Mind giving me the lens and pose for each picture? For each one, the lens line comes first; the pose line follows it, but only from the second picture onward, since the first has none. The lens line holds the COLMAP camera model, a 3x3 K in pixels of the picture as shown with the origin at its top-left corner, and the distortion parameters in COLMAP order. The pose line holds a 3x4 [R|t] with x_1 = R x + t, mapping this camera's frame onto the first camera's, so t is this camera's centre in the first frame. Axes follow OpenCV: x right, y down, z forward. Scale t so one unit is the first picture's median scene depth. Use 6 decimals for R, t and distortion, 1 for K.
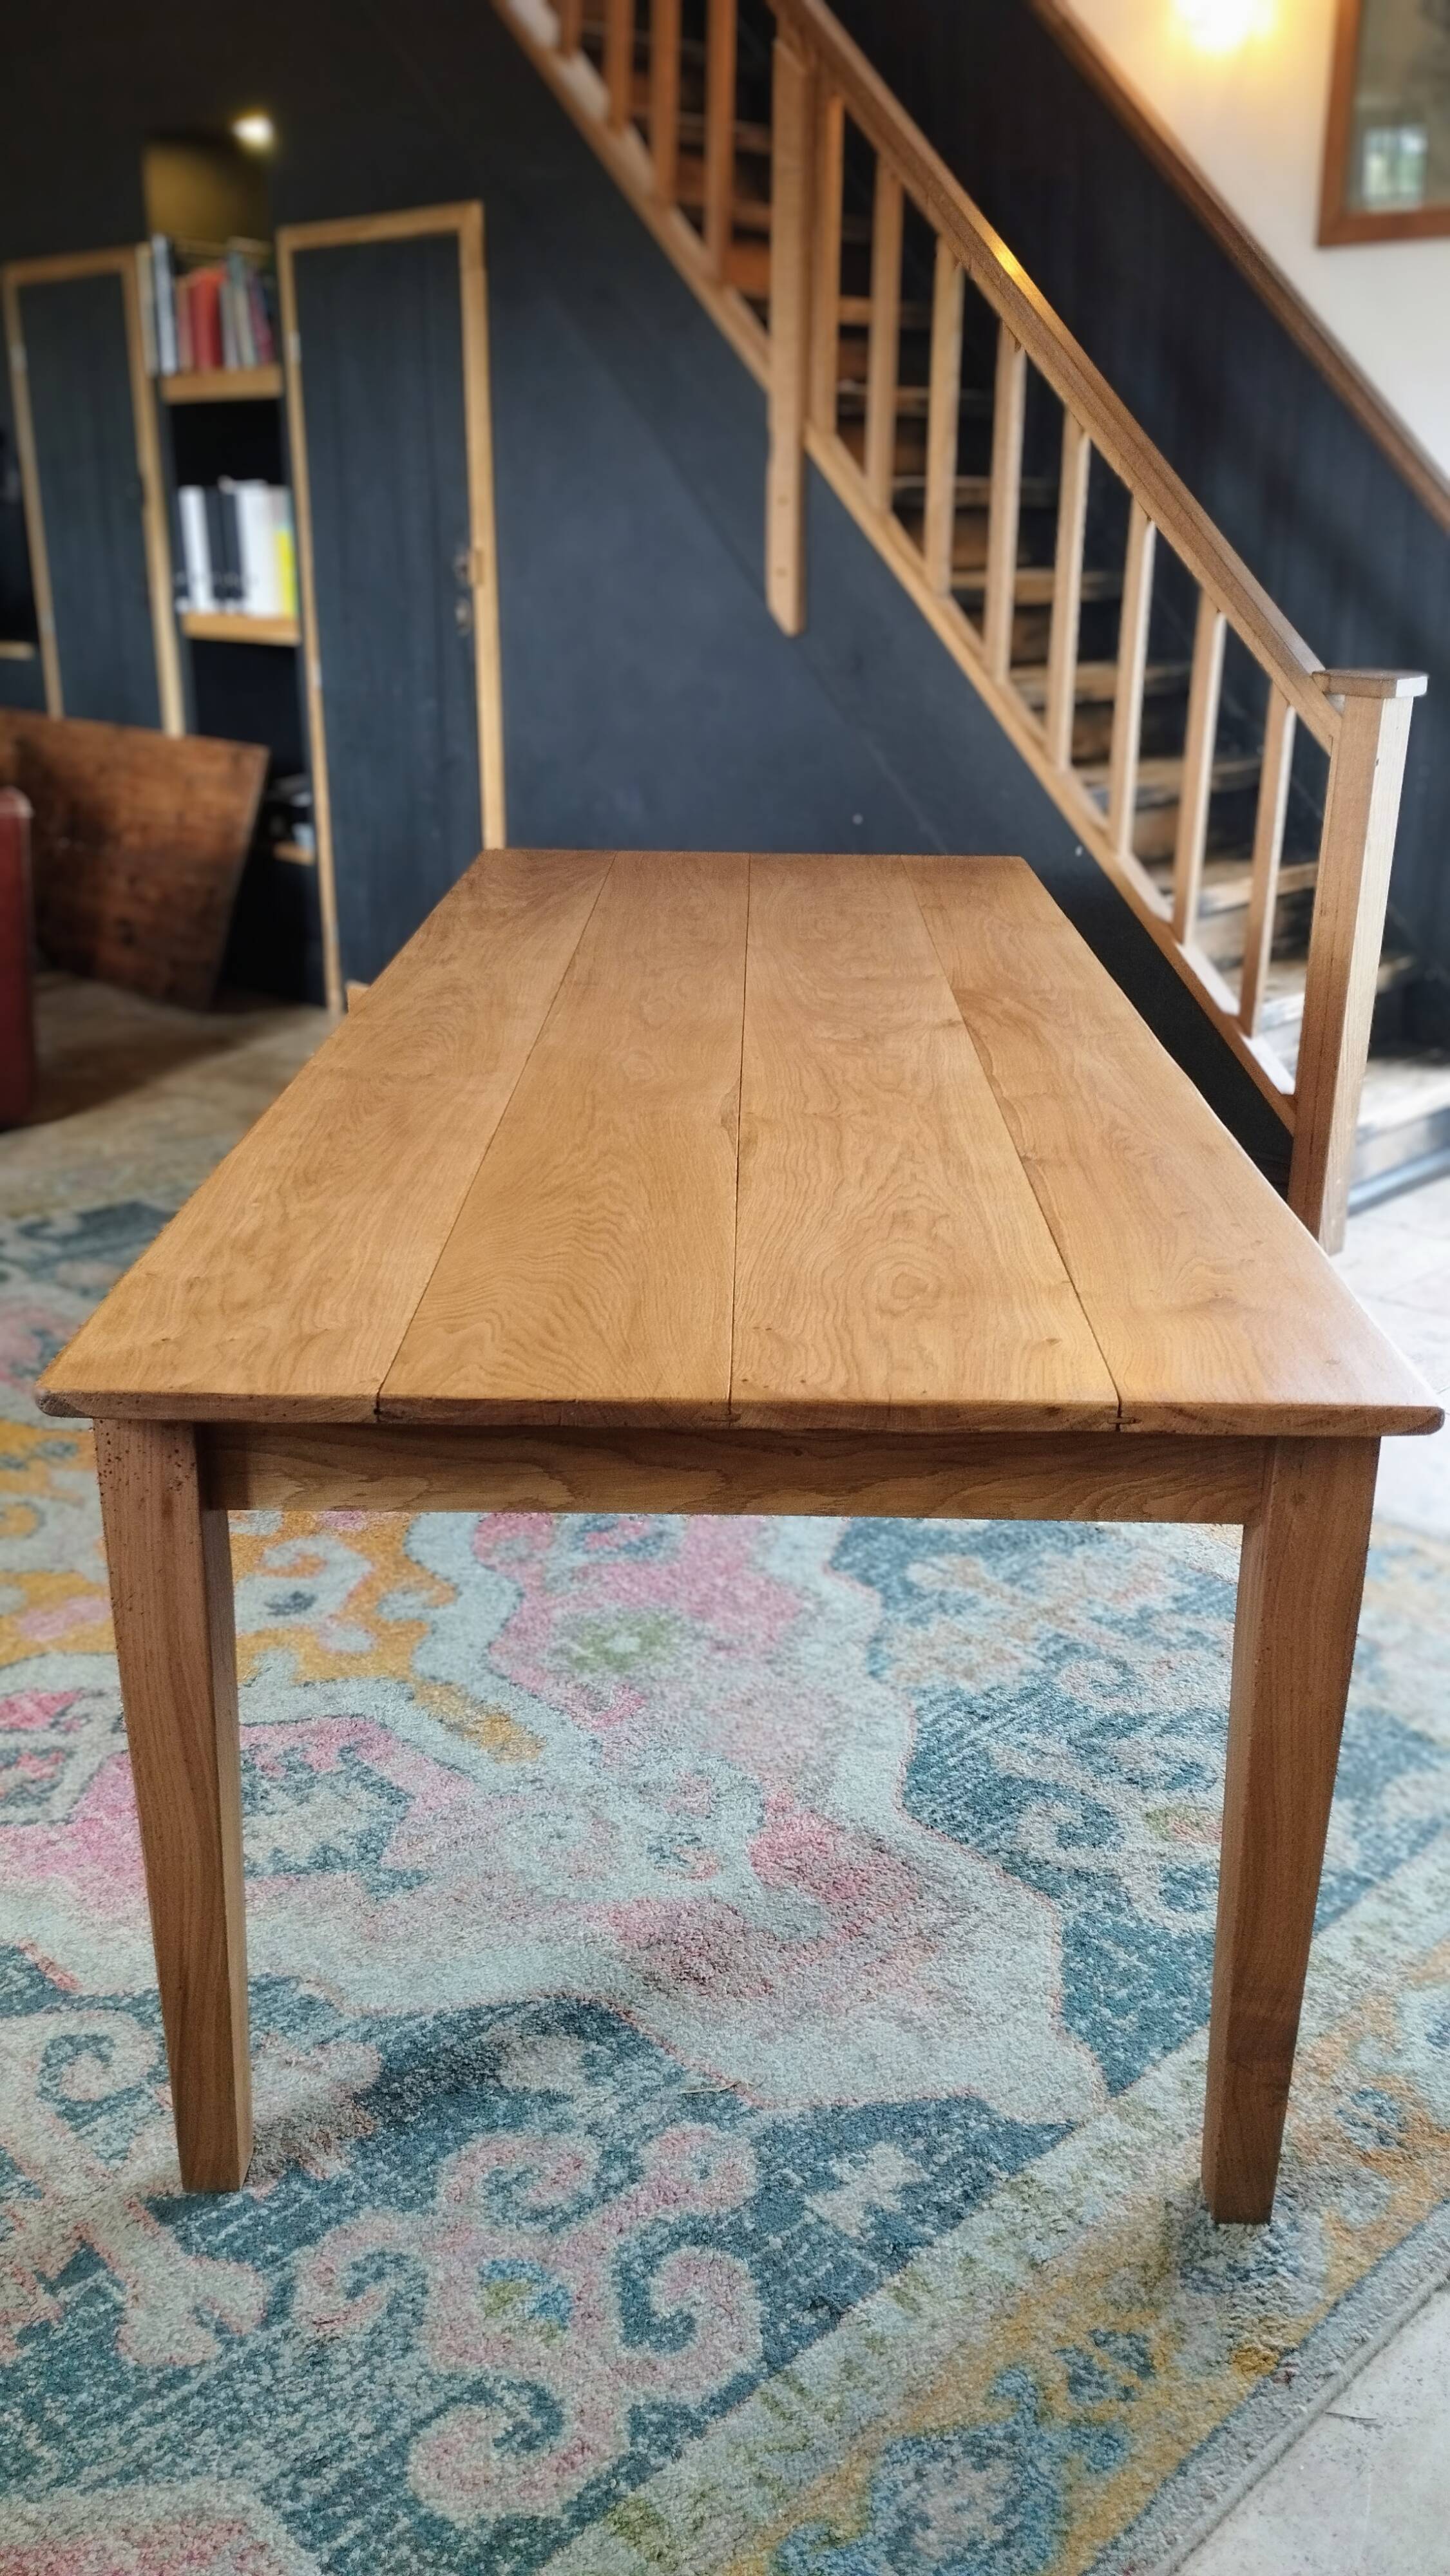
lens RADIAL K [[2165.9, 0, 730.7], [0, 2165.9, 1276.6], [0, 0, 1]] dist [0.069701, -0.095800]
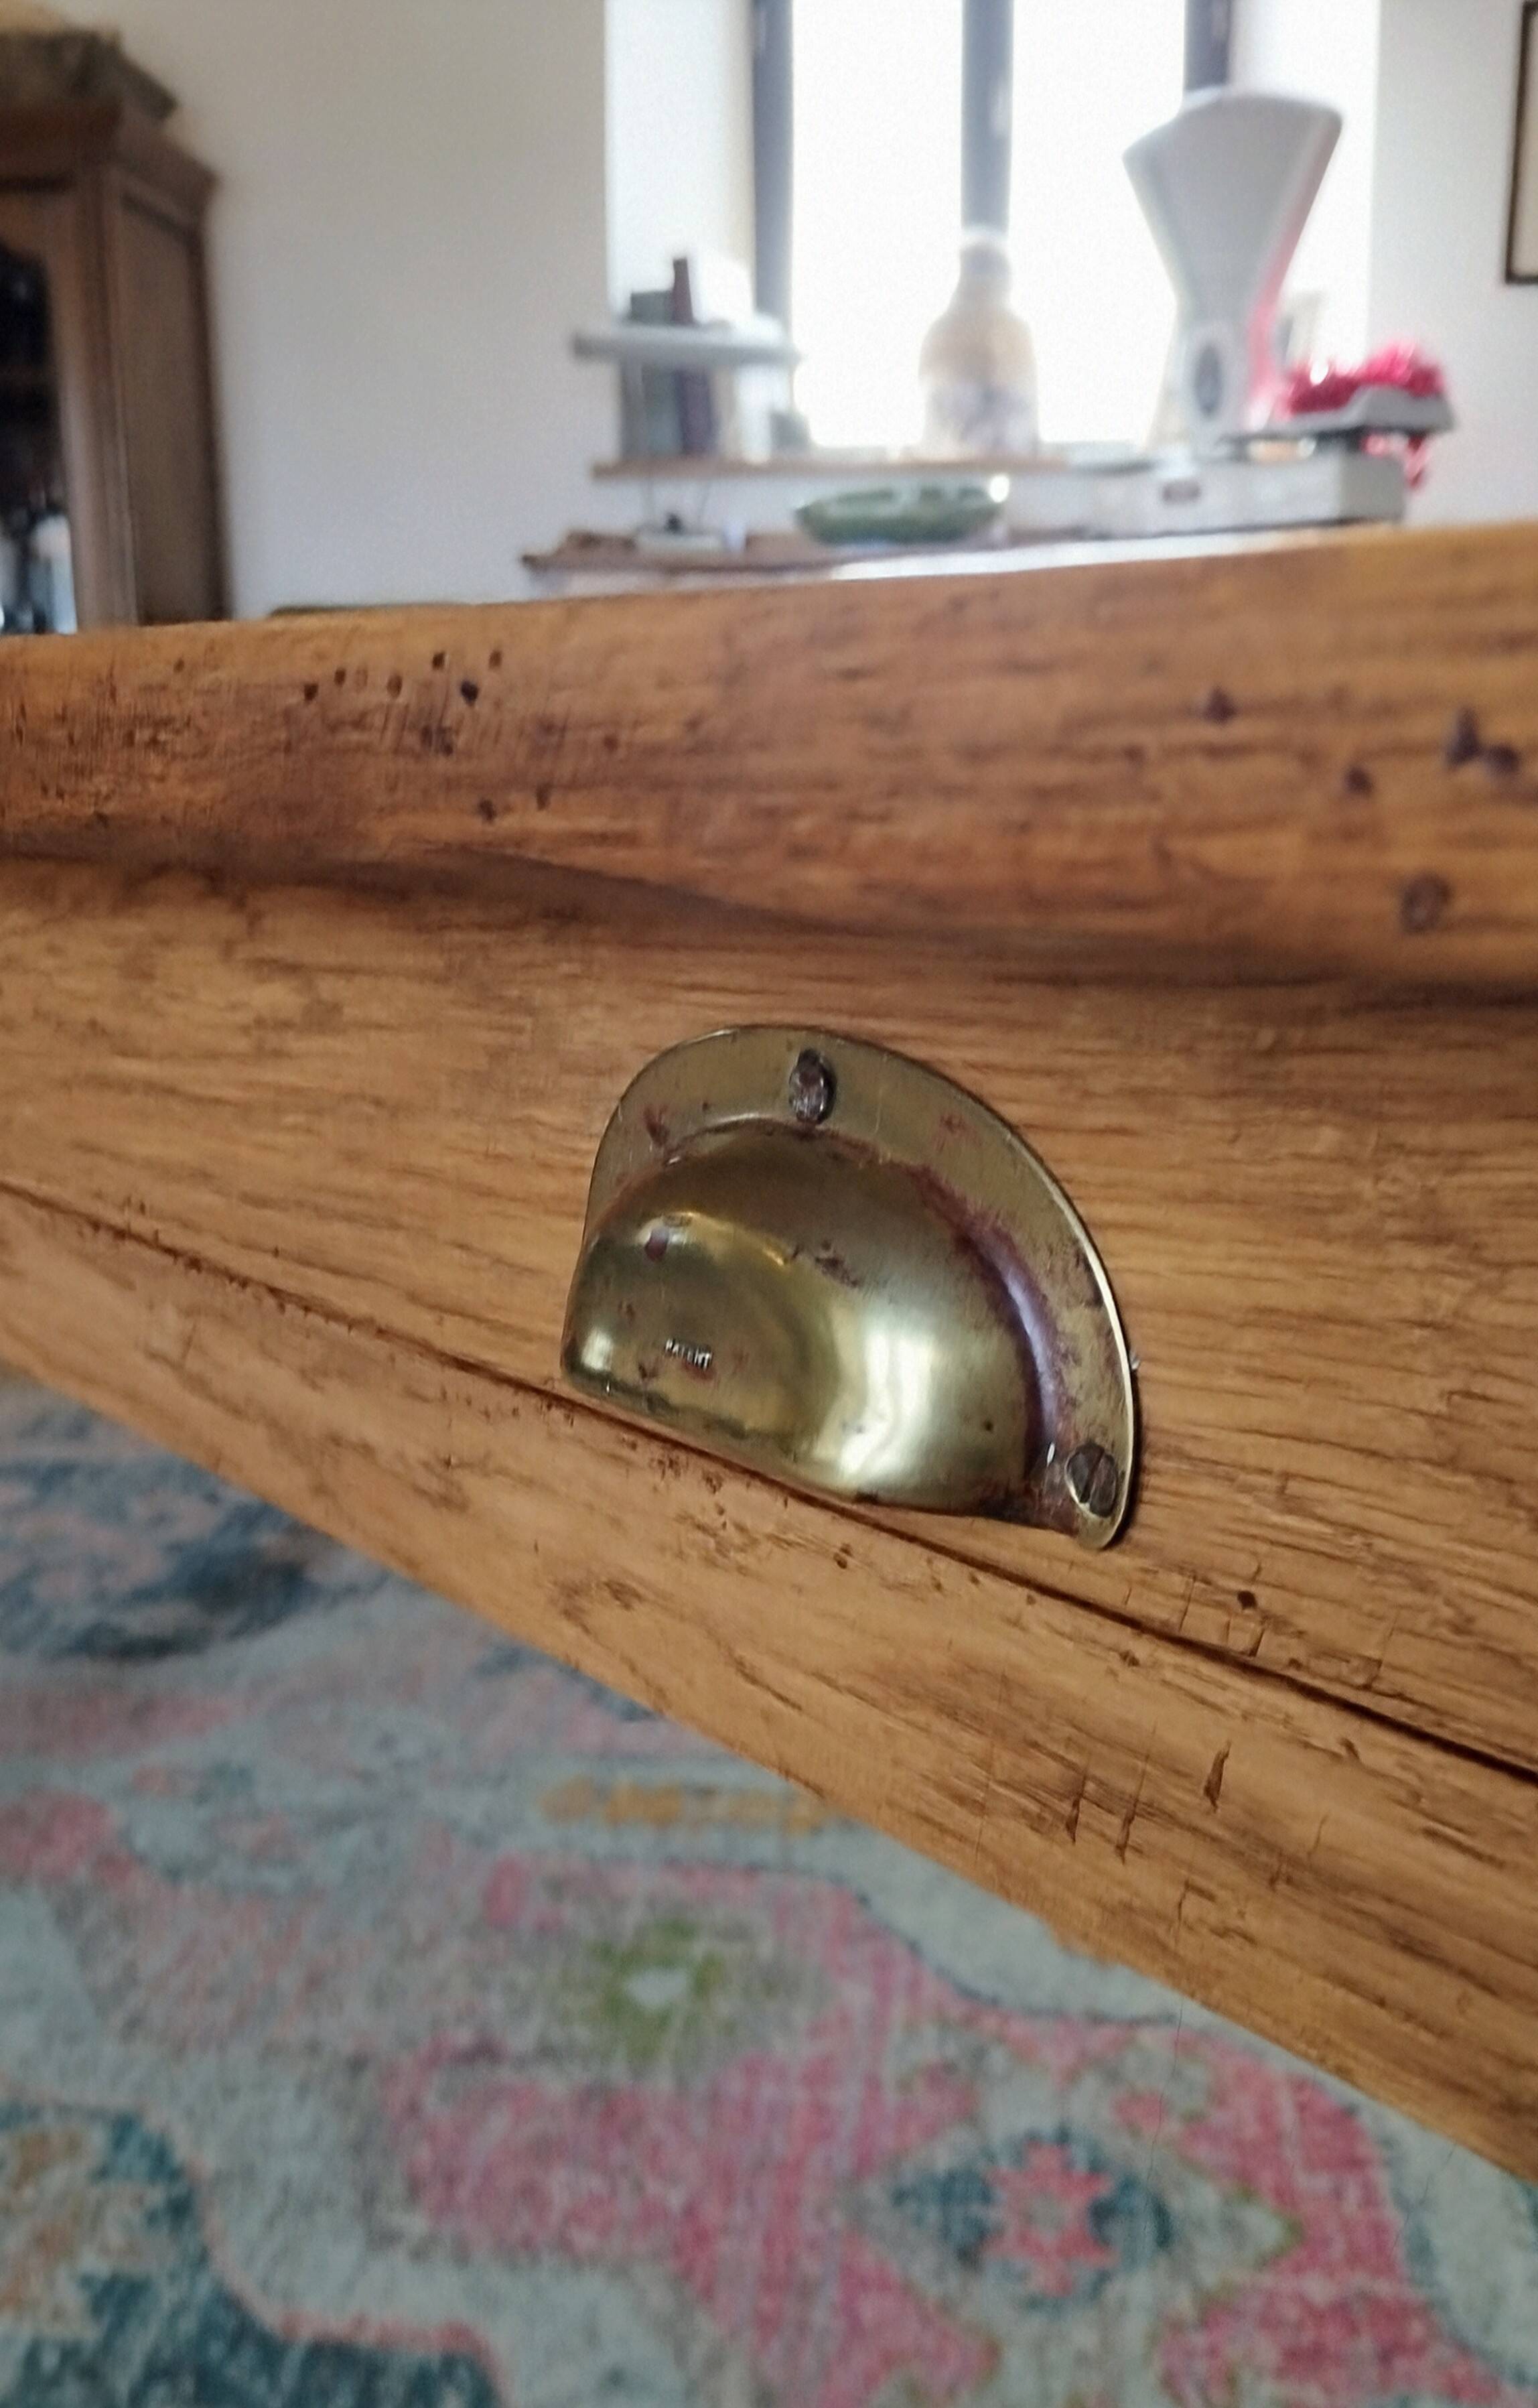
lens RADIAL K [[2379.0, 0, 728.4], [0, 2379.0, 1323.1], [0, 0, 1]] dist [0.020884, 0.000000]
pose [[-0.783364, 0.154695, -0.602005, 0.273230], [-0.203987, 0.850906, 0.484095, -0.249816], [0.587137, 0.502024, -0.635014, 1.492263]]
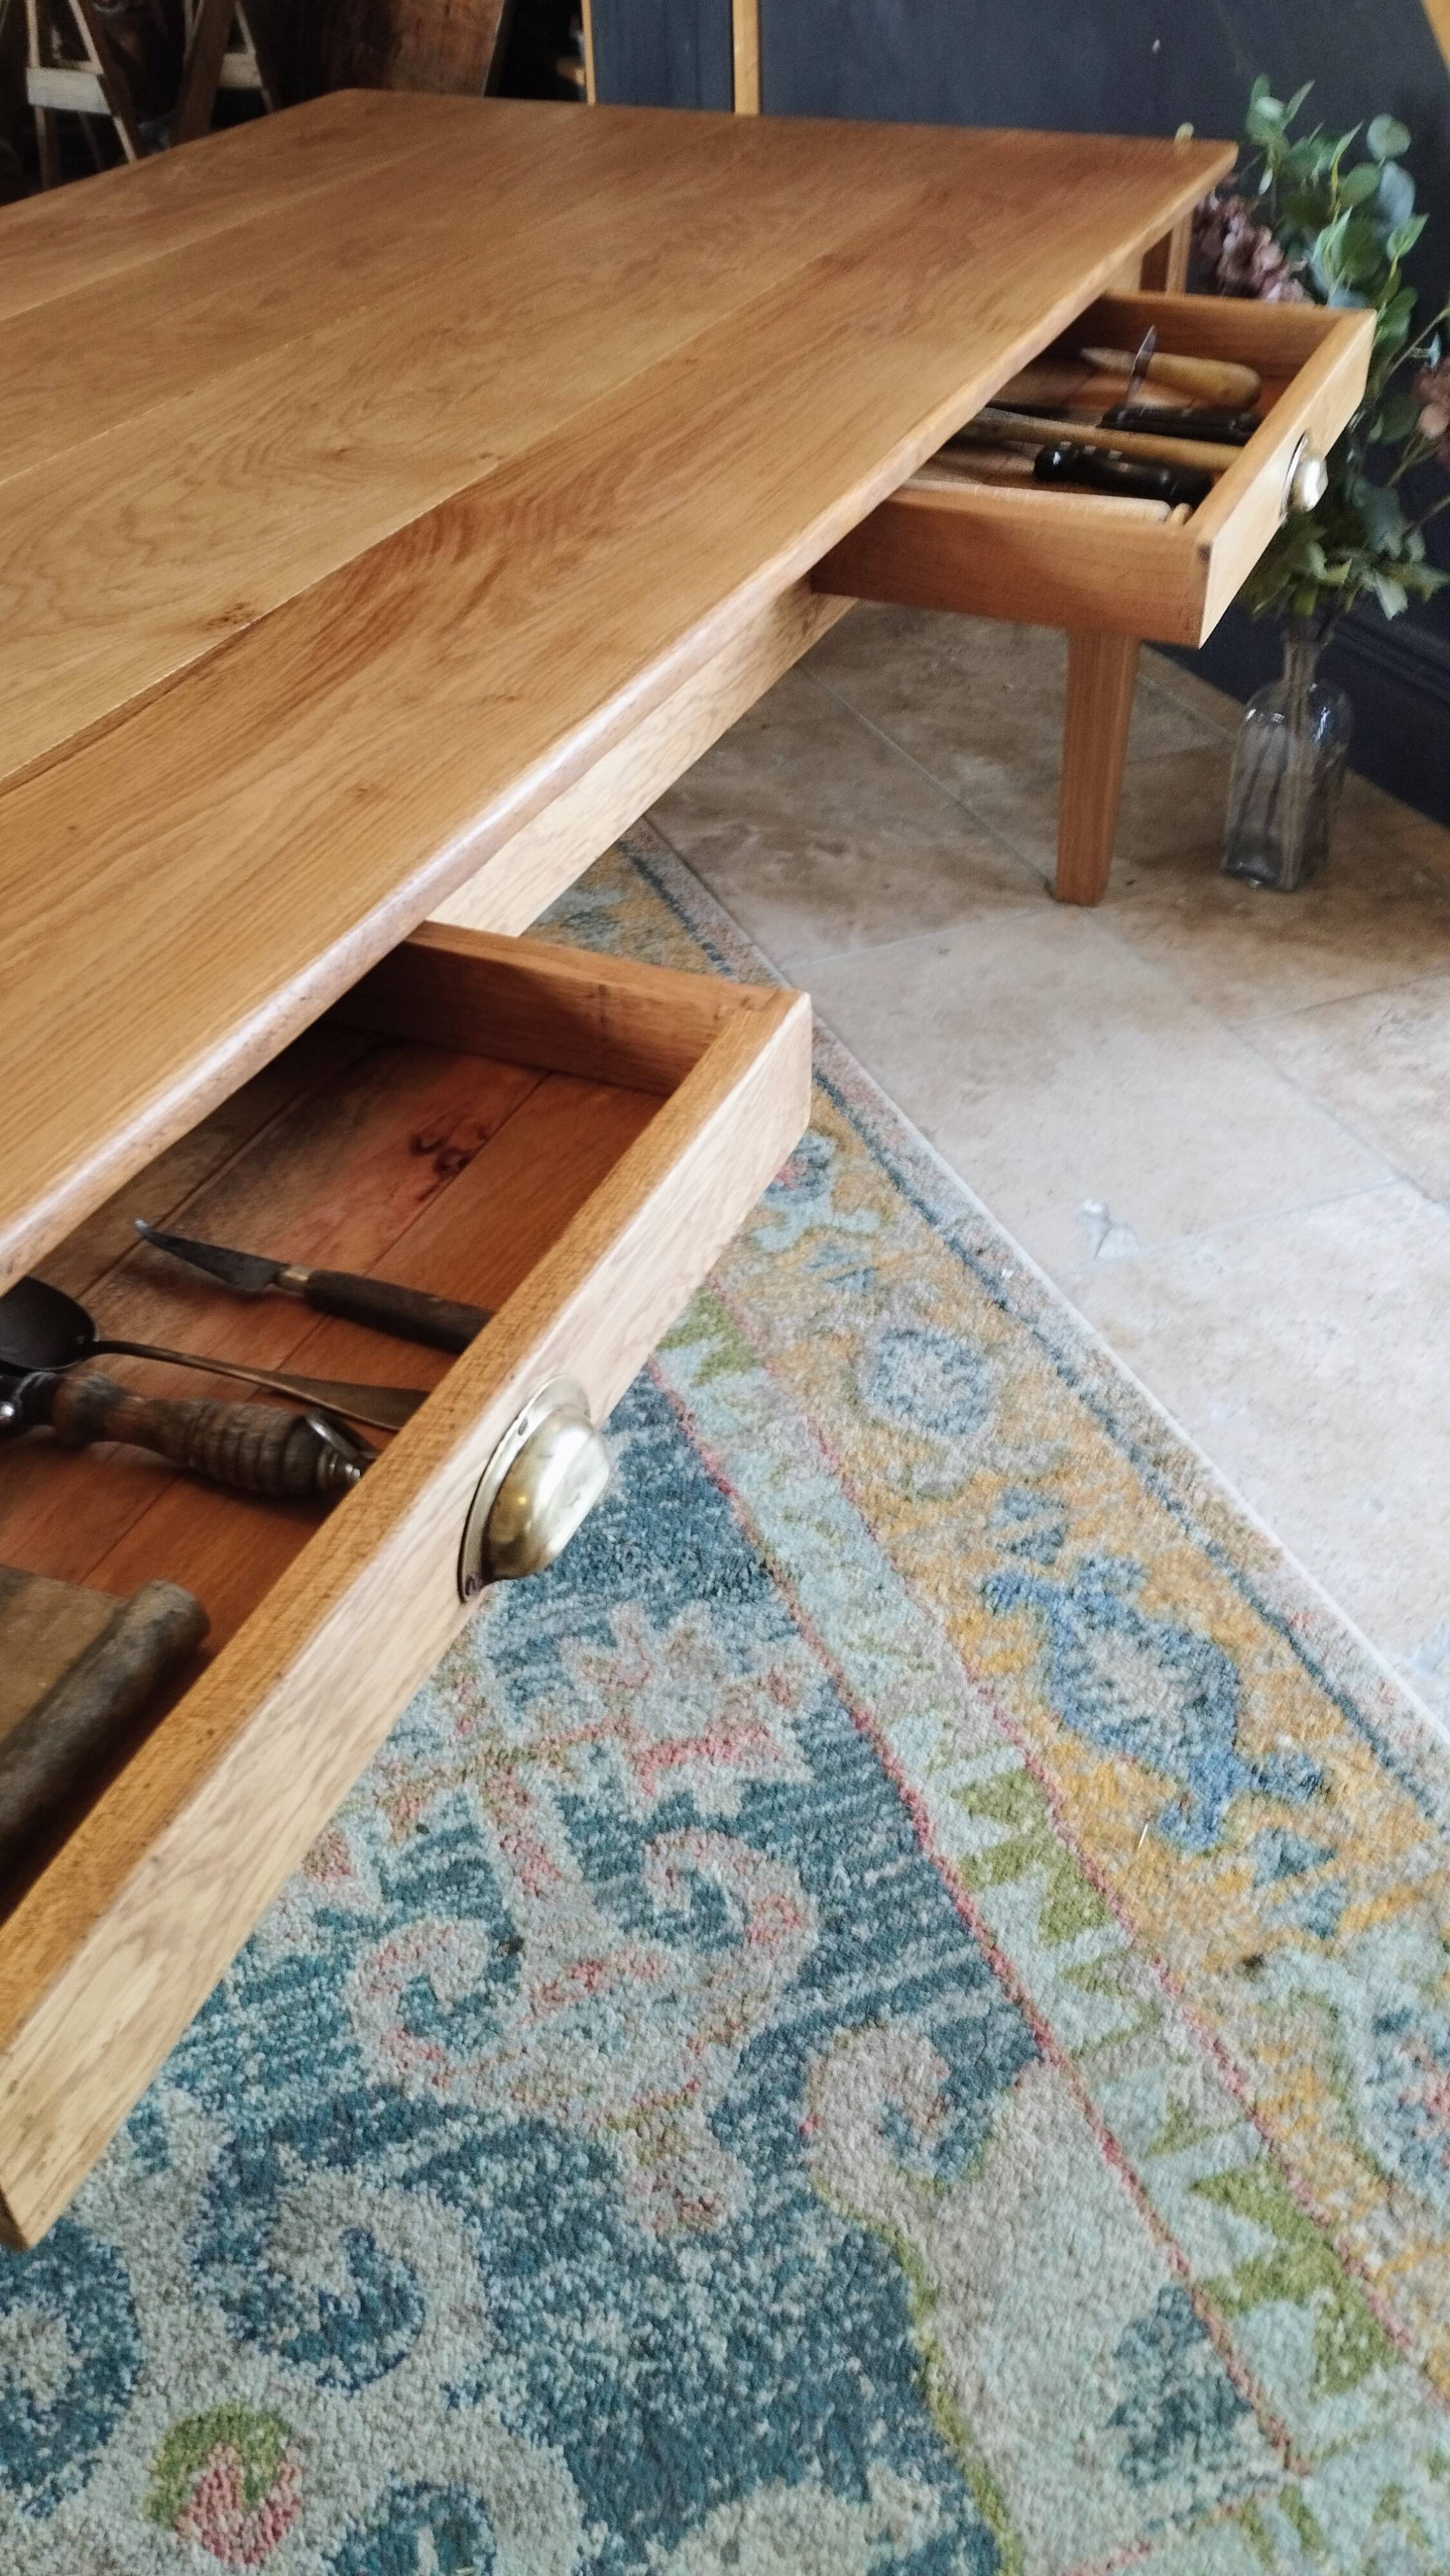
lens RADIAL K [[2165.9, 0, 714.4], [0, 2165.9, 1296.8], [0, 0, 1]] dist [0.069701, -0.095800]
pose [[0.925140, 0.209549, -0.316551, 0.413048], [-0.097489, 0.937028, 0.335373, -0.168048], [0.366895, -0.279407, 0.887311, 0.697530]]
